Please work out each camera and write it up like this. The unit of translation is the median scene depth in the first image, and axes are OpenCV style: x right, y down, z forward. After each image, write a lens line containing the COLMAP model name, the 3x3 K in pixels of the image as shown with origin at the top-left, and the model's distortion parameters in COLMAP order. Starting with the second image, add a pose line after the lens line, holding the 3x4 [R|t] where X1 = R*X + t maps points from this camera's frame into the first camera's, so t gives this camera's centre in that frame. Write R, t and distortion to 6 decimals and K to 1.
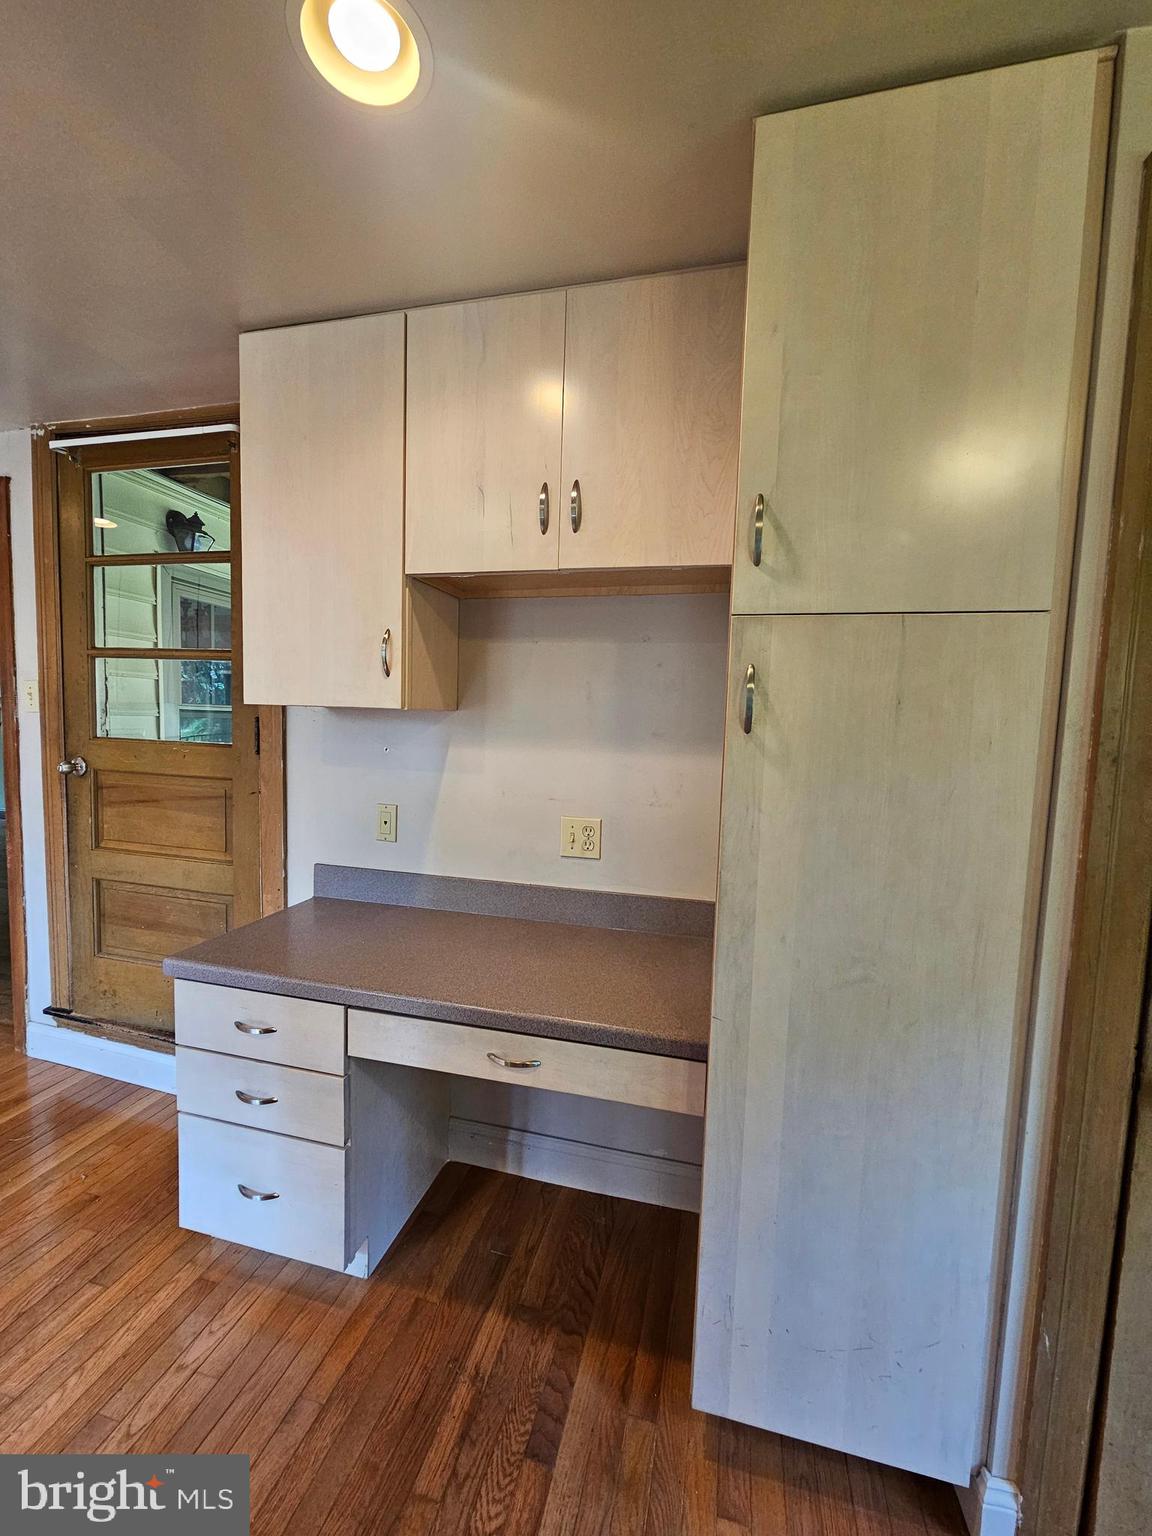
lens RADIAL K [[628.4, 0, 573.8], [0, 628.4, 772.0], [0, 0, 1]] dist [-0.007821, 0.000732]
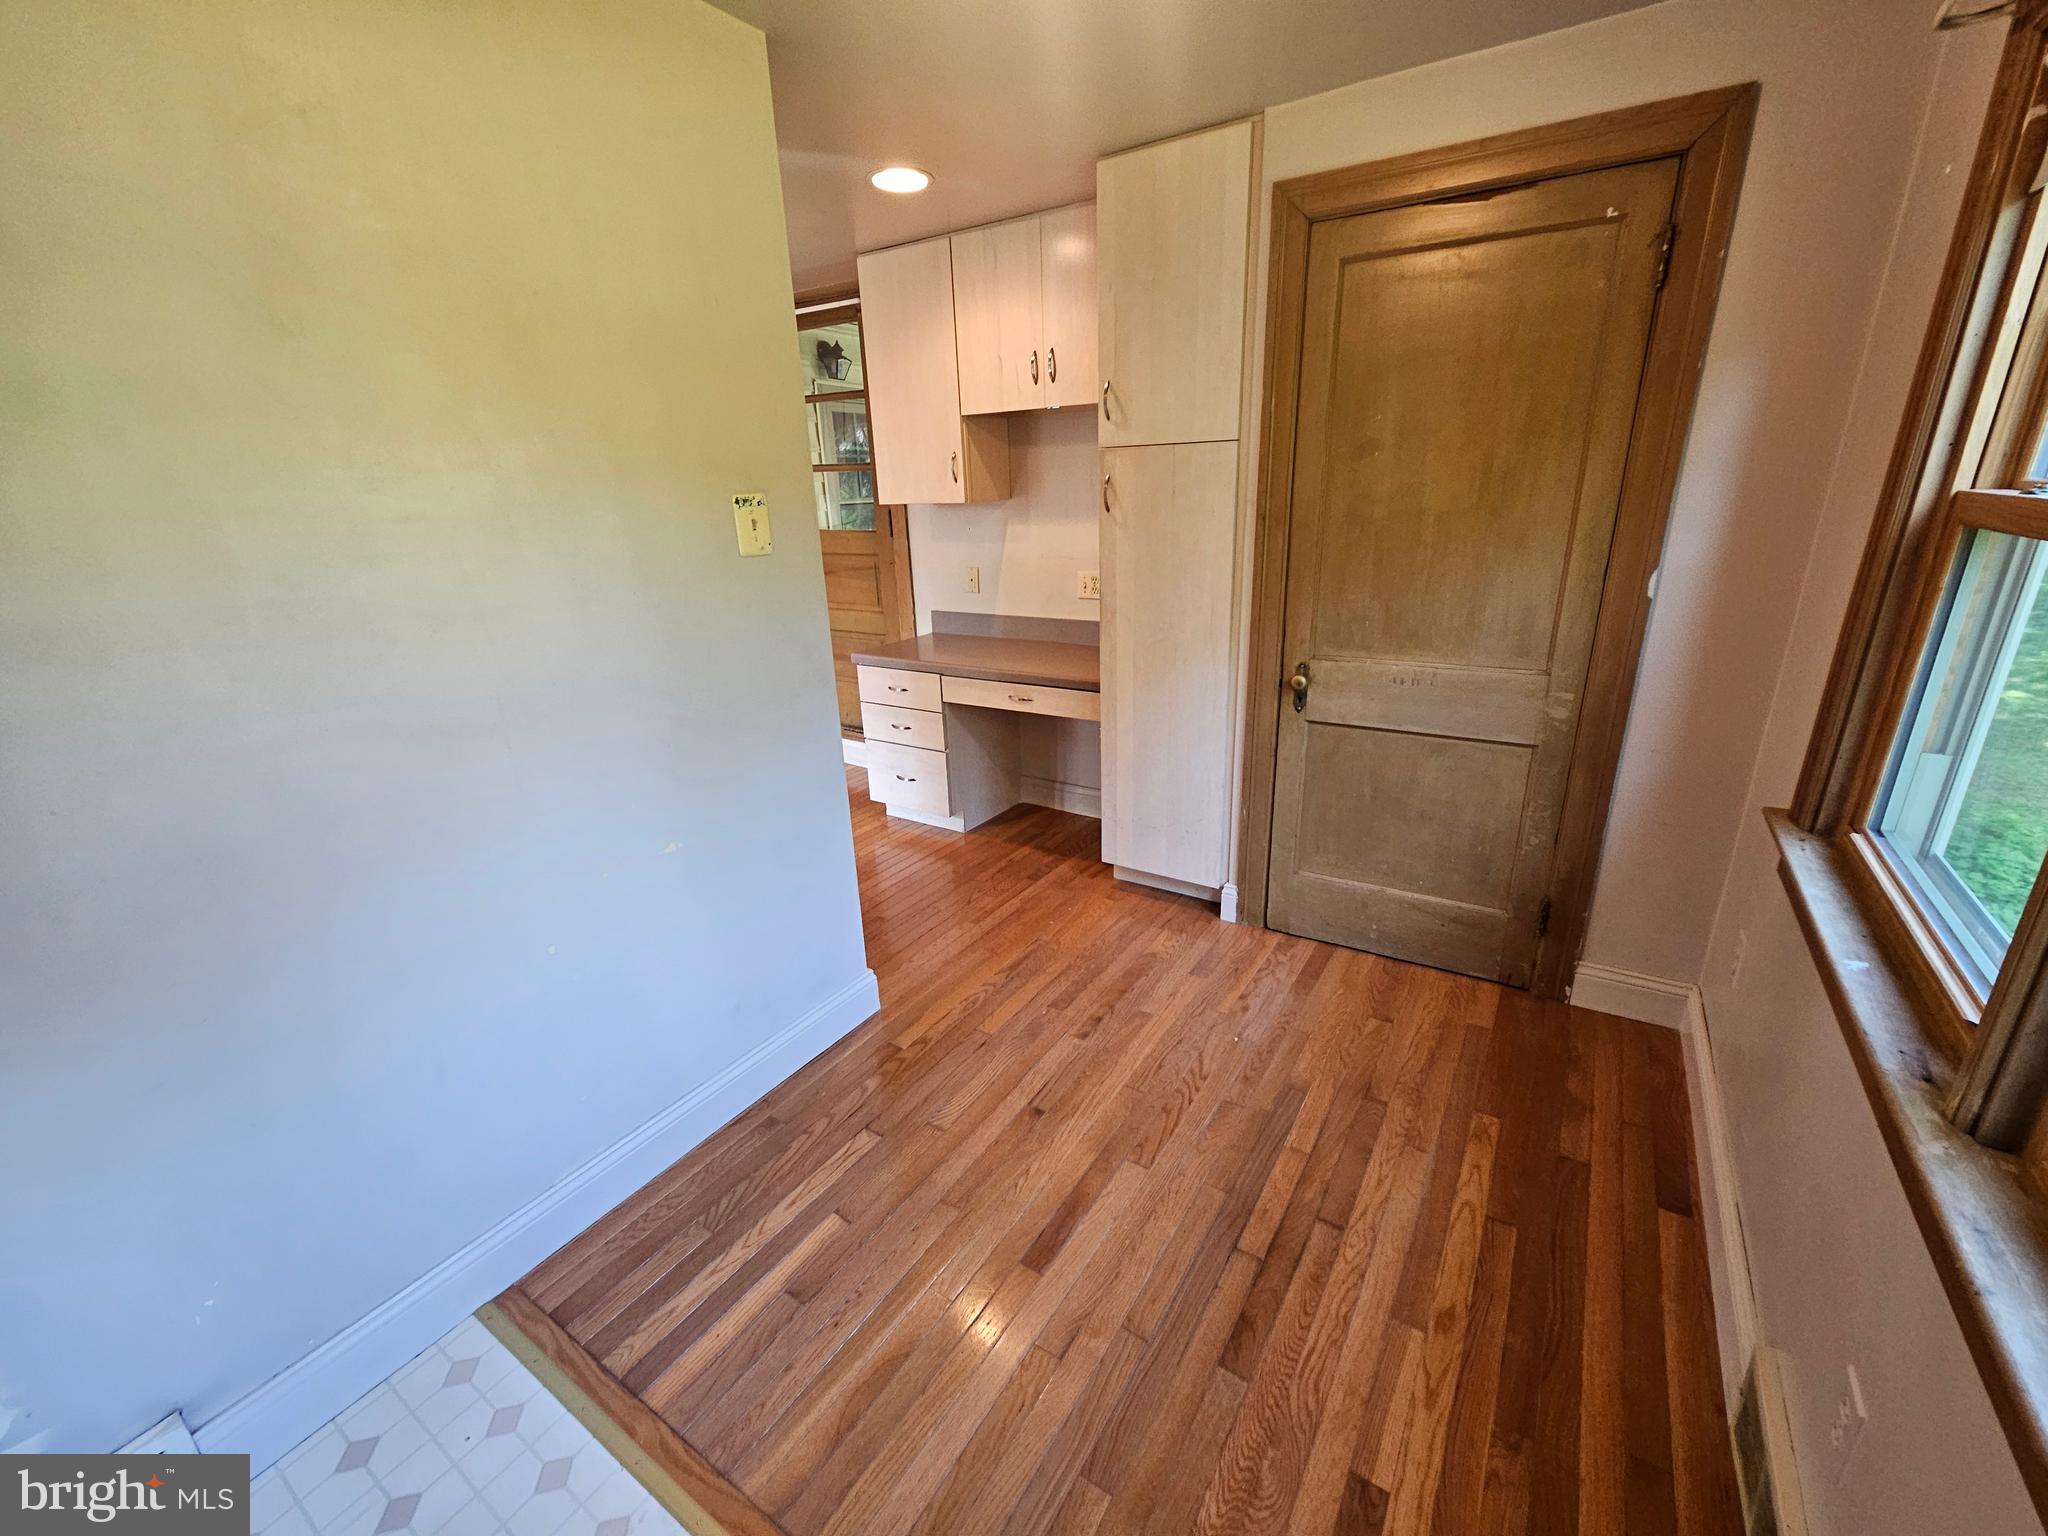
lens RADIAL K [[837.8, 0, 1028.3], [0, 837.8, 774.5], [0, 0, 1]] dist [-0.007821, 0.000732]
pose [[0.943582, 0.047153, -0.327766, 0.610506], [0.038074, 0.967796, 0.248838, 0.046743], [0.328944, -0.247278, 0.911400, -1.075044]]
